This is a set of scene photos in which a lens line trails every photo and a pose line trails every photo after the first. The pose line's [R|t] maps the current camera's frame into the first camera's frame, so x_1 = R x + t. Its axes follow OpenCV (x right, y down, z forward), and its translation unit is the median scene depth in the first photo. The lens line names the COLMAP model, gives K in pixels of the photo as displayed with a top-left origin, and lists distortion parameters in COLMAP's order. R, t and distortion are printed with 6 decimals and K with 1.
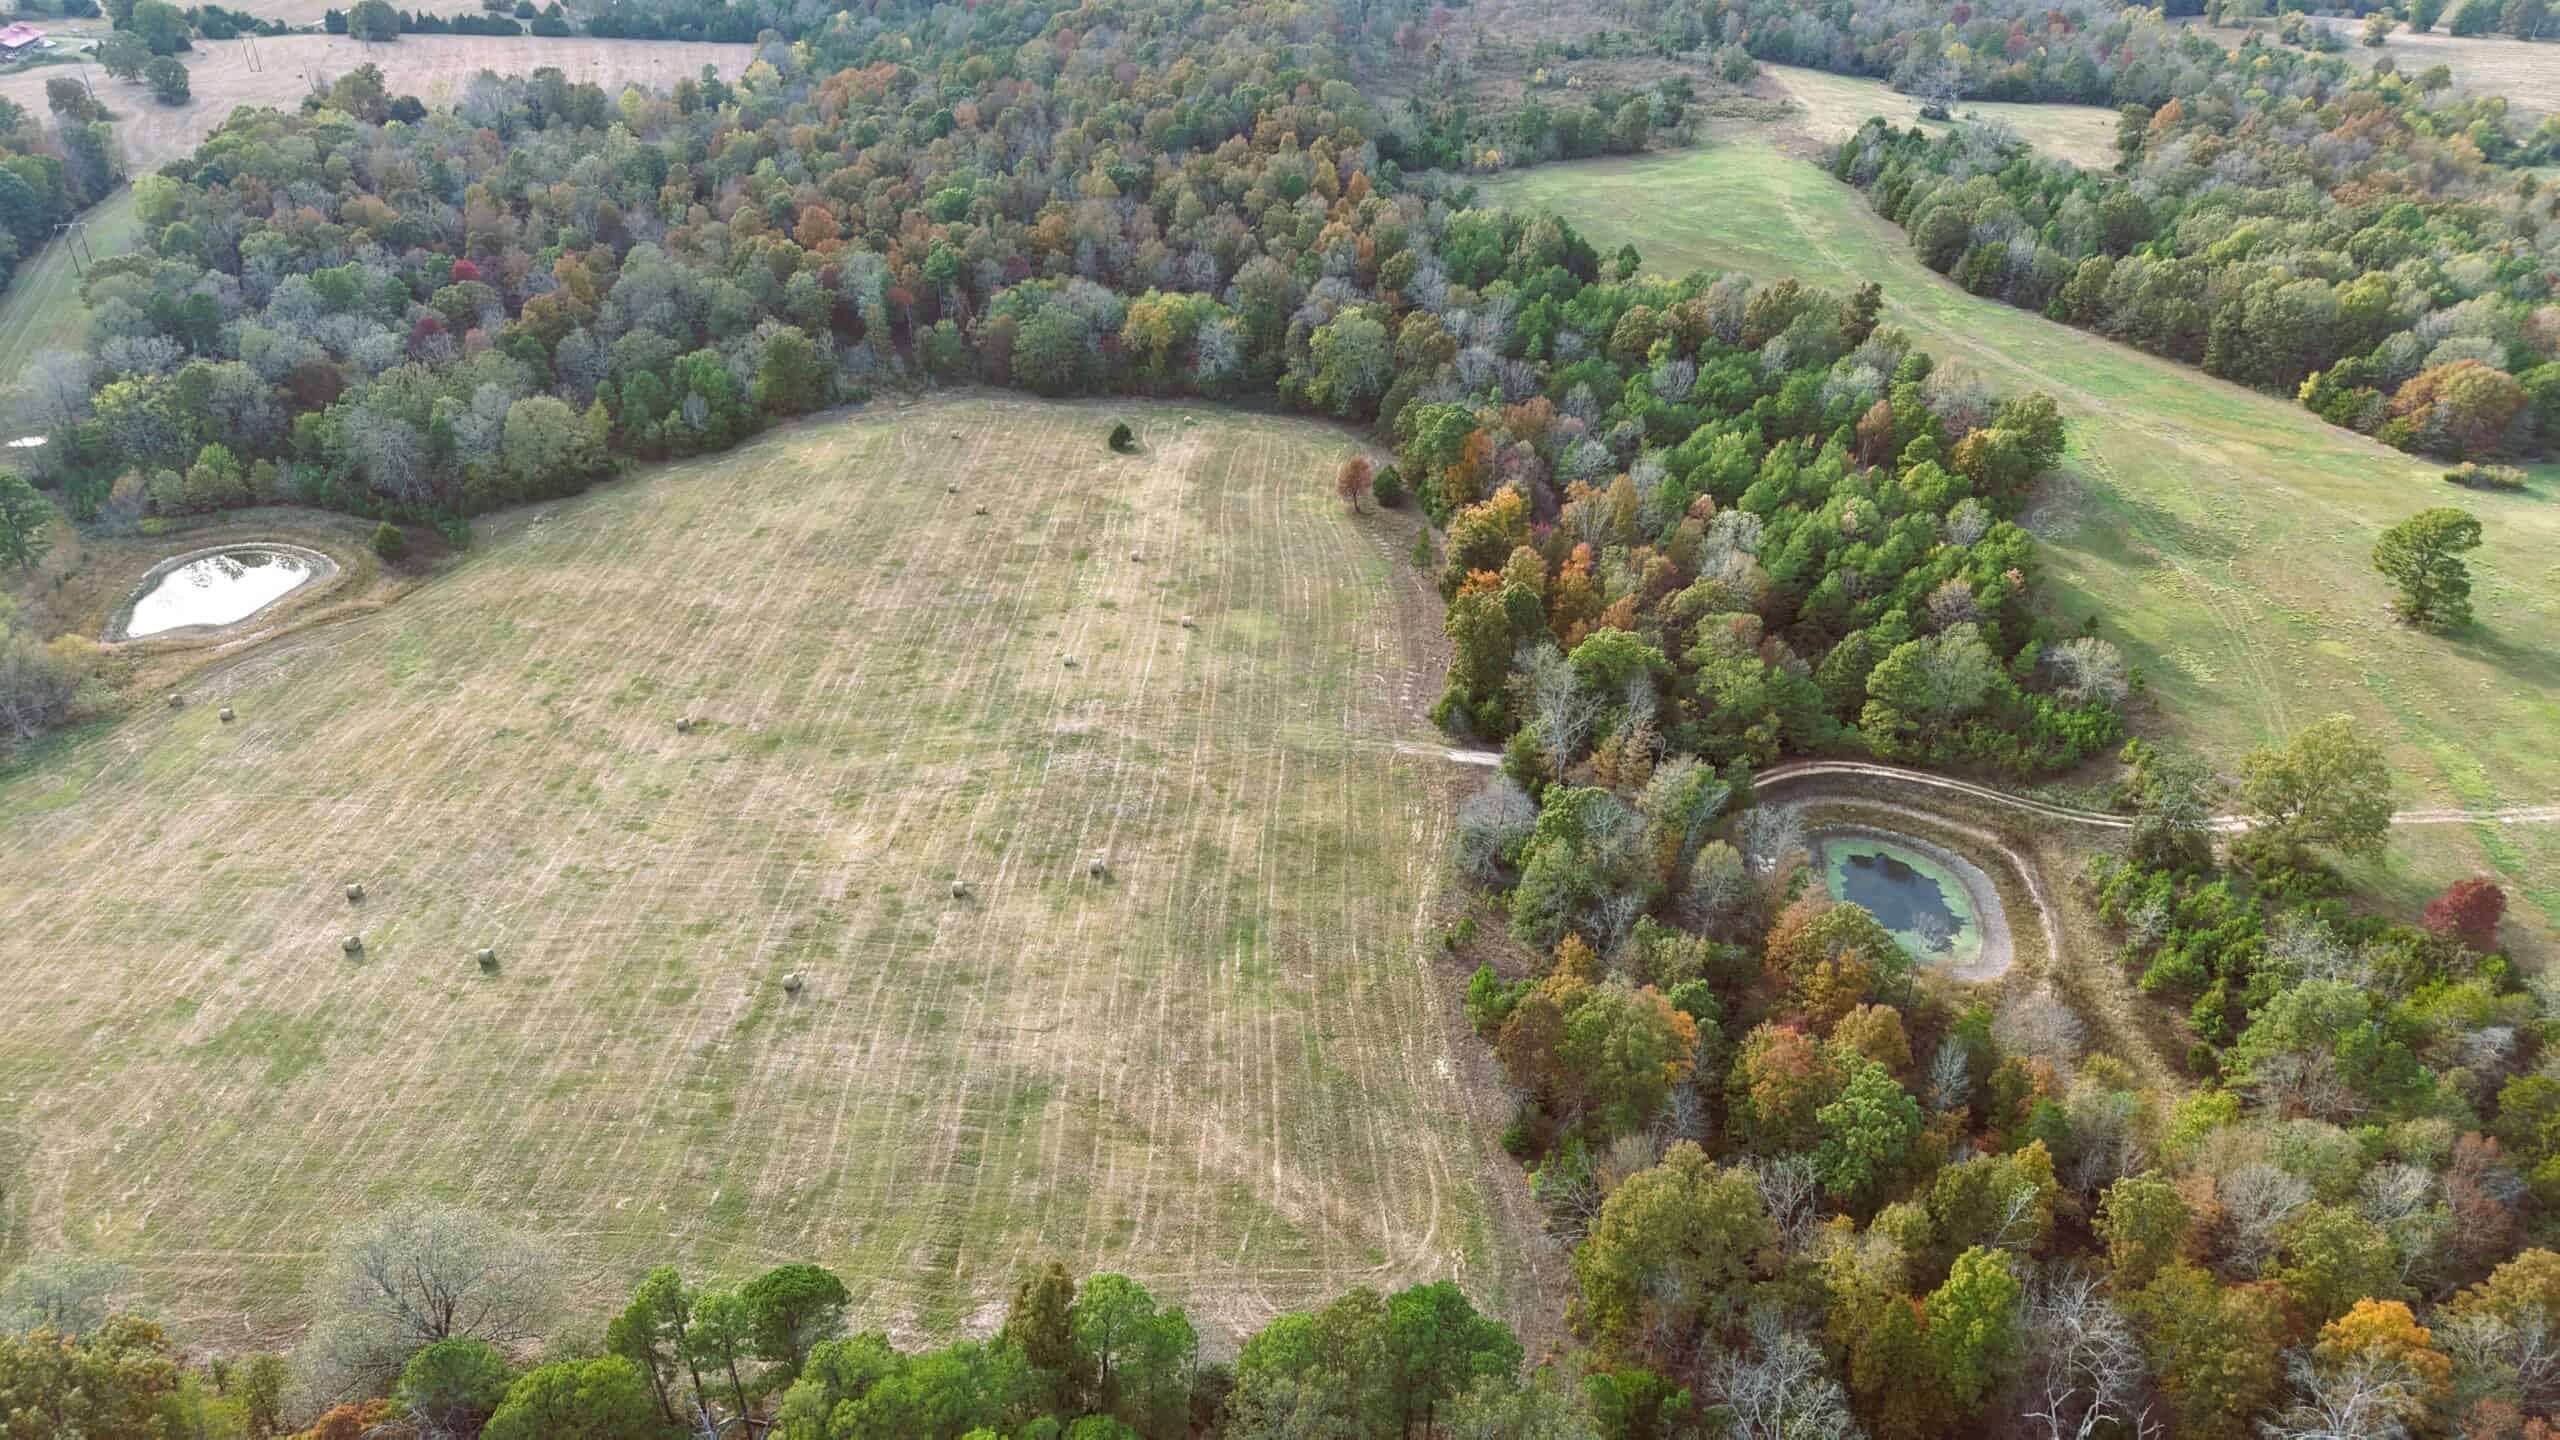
lens RADIAL K [[1740.3, 0, 1280.7], [0, 1740.3, 728.3], [0, 0, 1]] dist [0.033665, -0.035844]
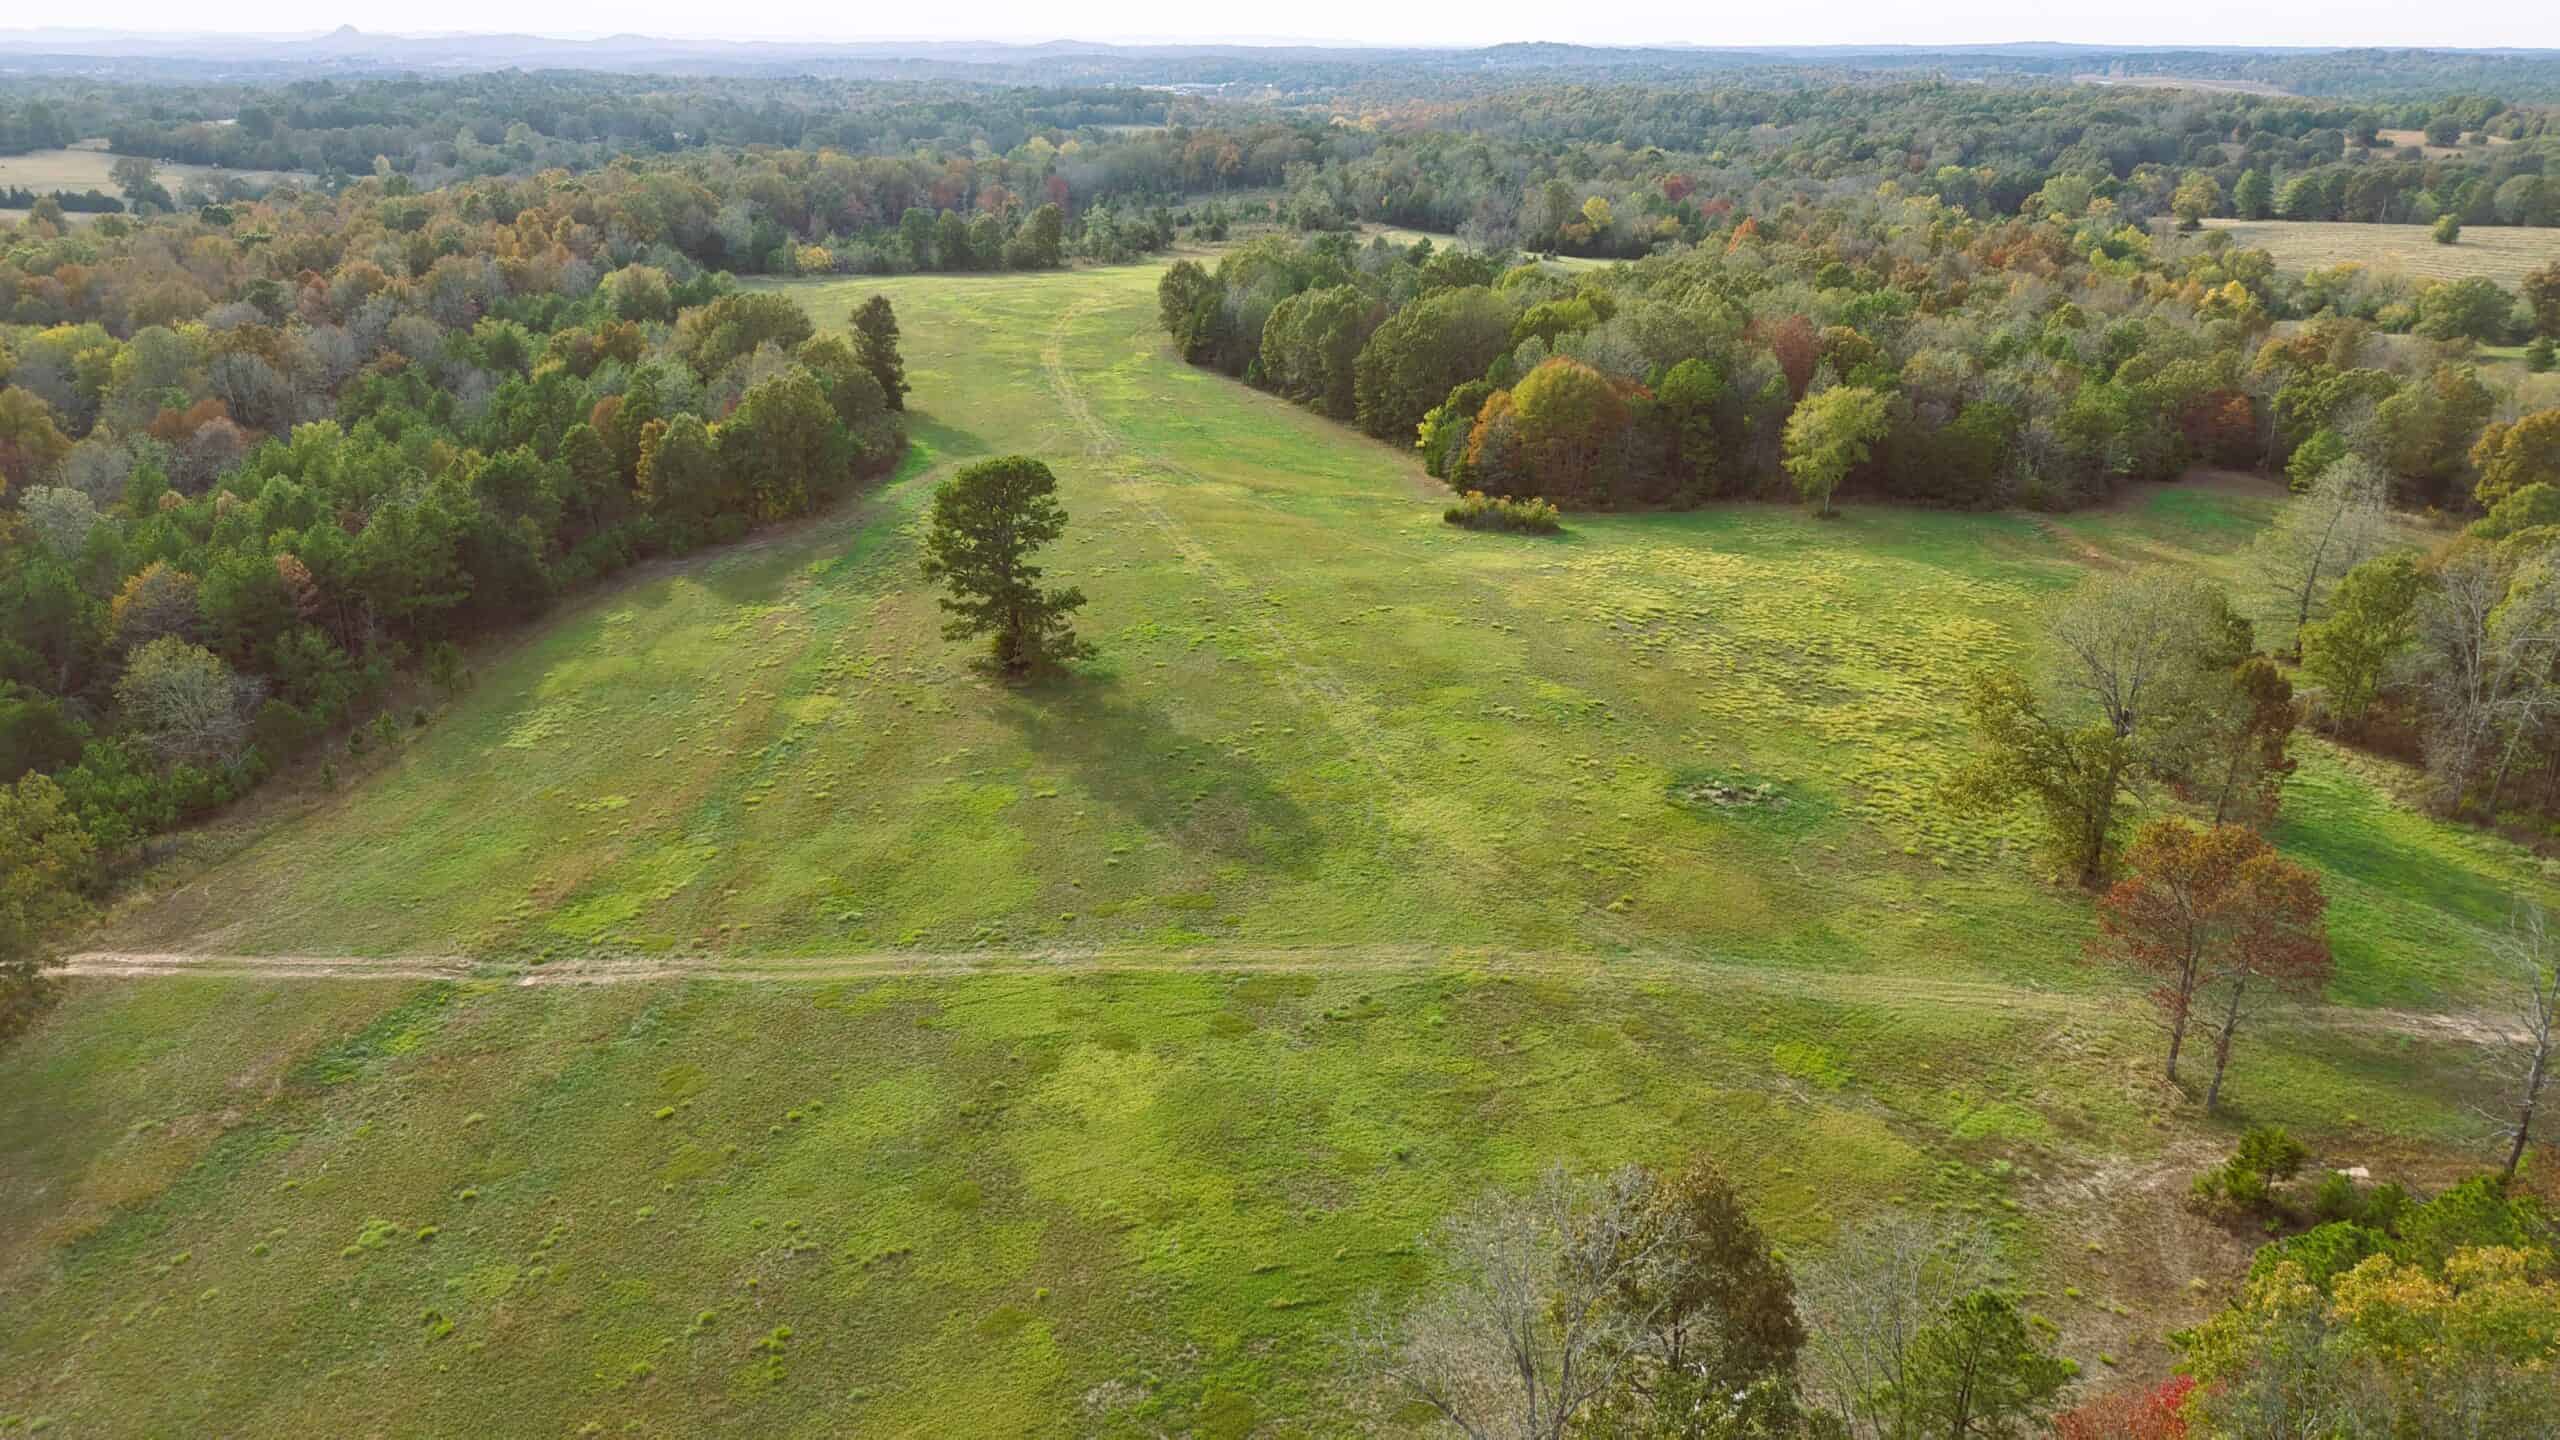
lens RADIAL K [[1740.6, 0, 1285.3], [0, 1740.6, 676.5], [0, 0, 1]] dist [0.066606, -0.094983]
pose [[0.993694, 0.021488, -0.110051, 0.754110], [-0.043993, 0.977483, -0.206375, 0.048298], [0.103138, 0.209915, 0.972264, 0.450596]]
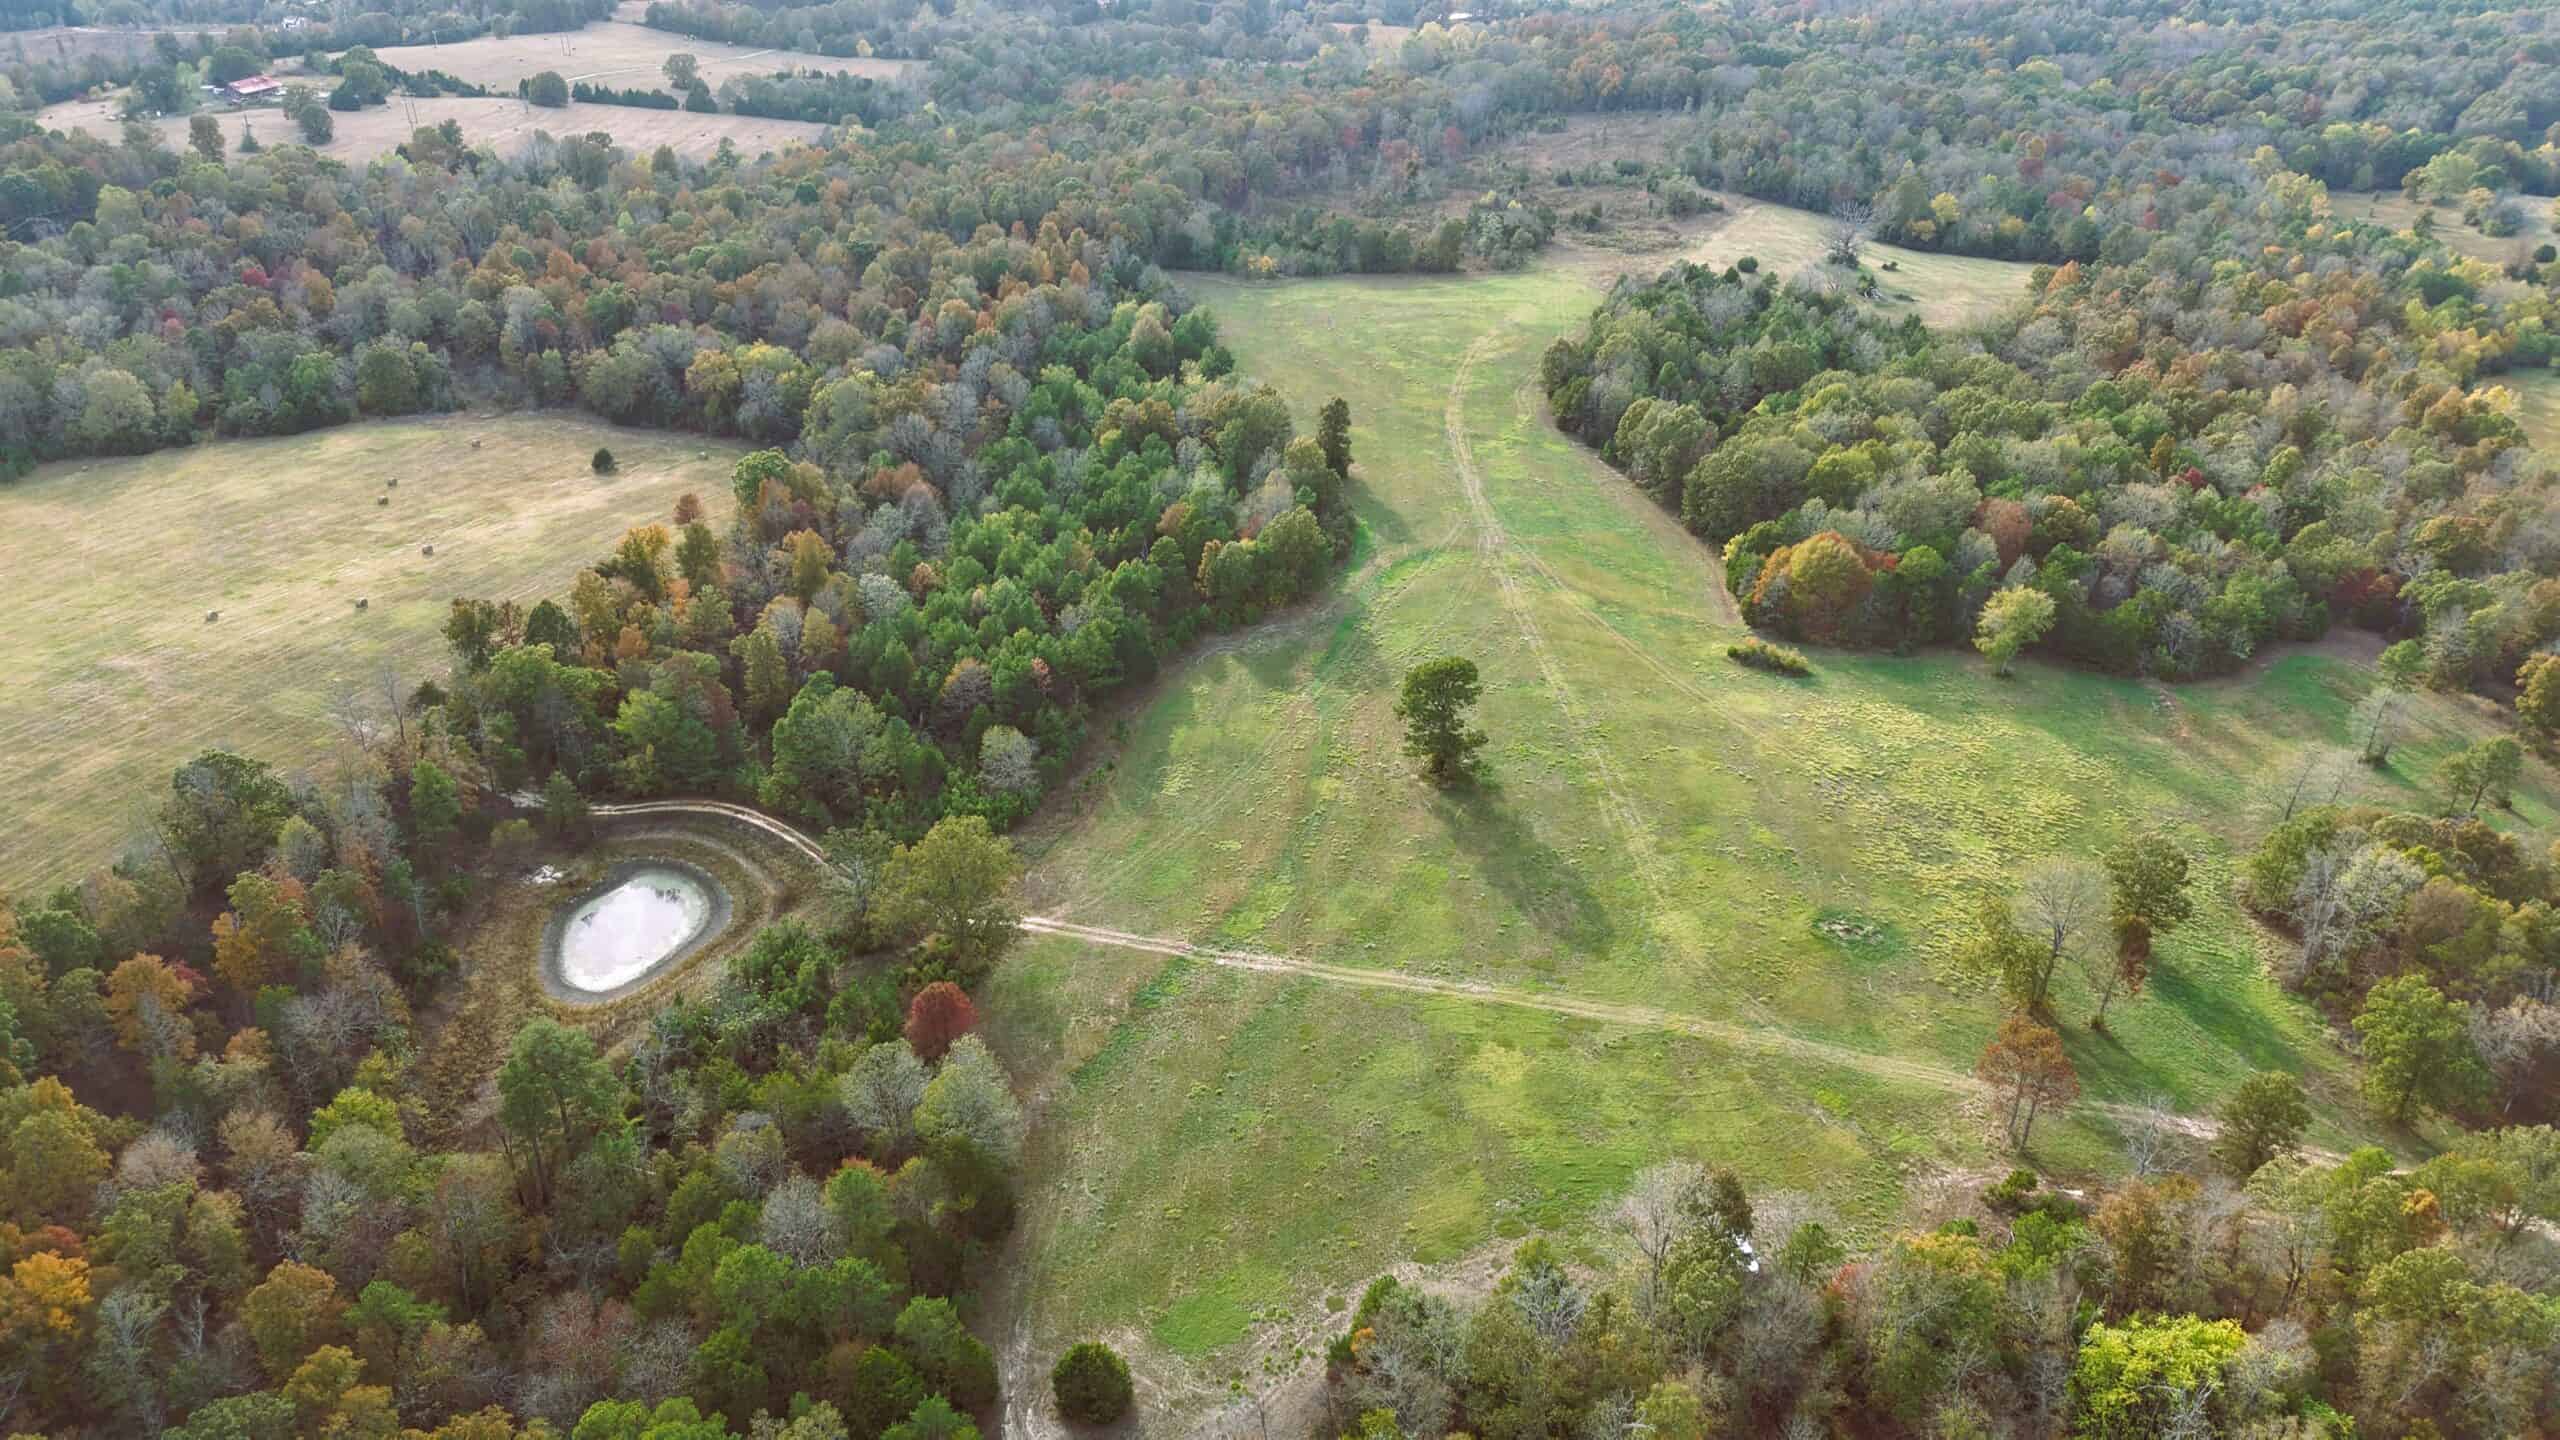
lens RADIAL K [[1740.3, 0, 1280.7], [0, 1740.3, 728.3], [0, 0, 1]] dist [0.033665, -0.035844]
pose [[0.951323, 0.147105, -0.270823, 0.773580], [-0.163883, 0.985657, -0.040286, -0.032071], [0.261012, 0.082708, 0.961786, 0.073546]]
